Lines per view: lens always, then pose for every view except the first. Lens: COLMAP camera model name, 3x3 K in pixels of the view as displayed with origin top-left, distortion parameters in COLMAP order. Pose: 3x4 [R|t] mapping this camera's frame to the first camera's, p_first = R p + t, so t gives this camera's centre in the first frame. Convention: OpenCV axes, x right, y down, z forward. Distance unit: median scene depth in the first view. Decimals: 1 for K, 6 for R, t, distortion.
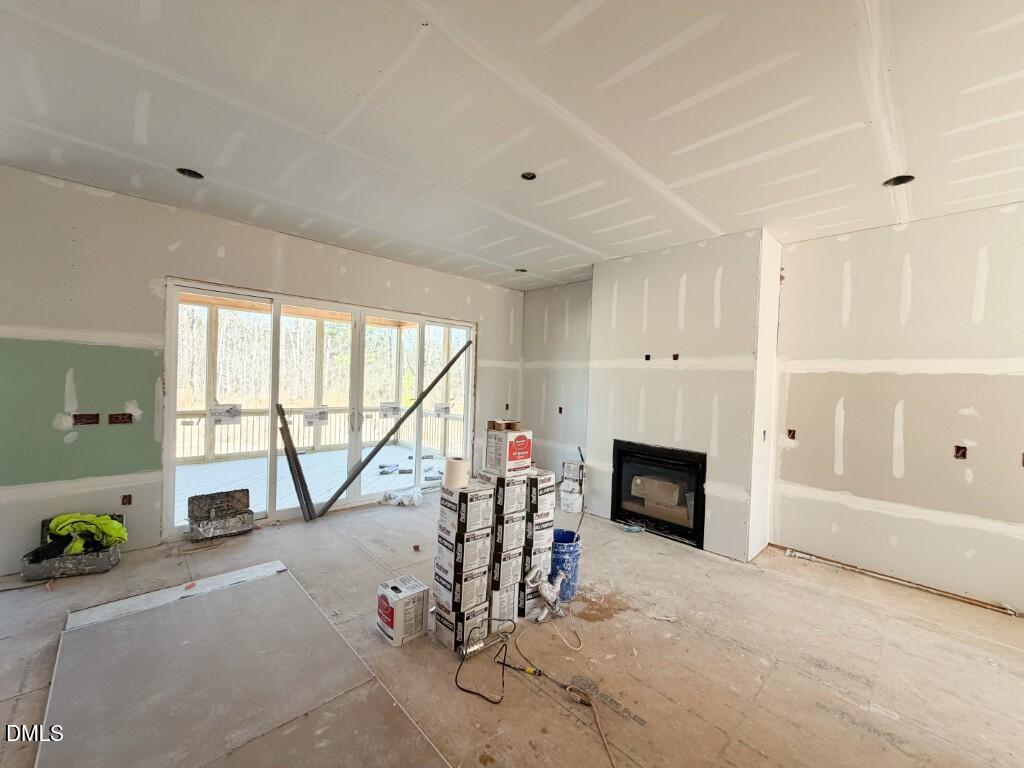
lens RADIAL K [[407.5, 0, 508.4], [0, 407.5, 386.3], [0, 0, 1]] dist [-0.000346, -0.000196]
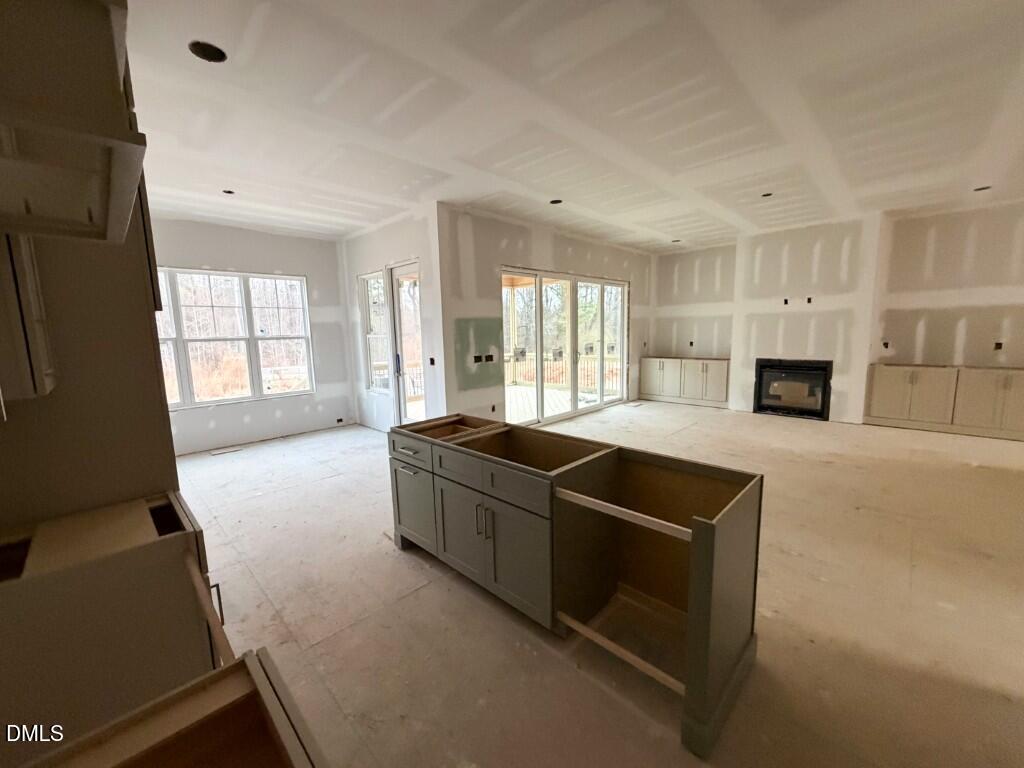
lens RADIAL K [[407.5, 0, 508.4], [0, 407.5, 386.3], [0, 0, 1]] dist [-0.000346, -0.000196]
pose [[0.997768, -0.062596, 0.023252, -0.799117], [0.059444, 0.991265, 0.117733, 0.004239], [-0.030419, -0.116088, 0.992773, -0.526449]]
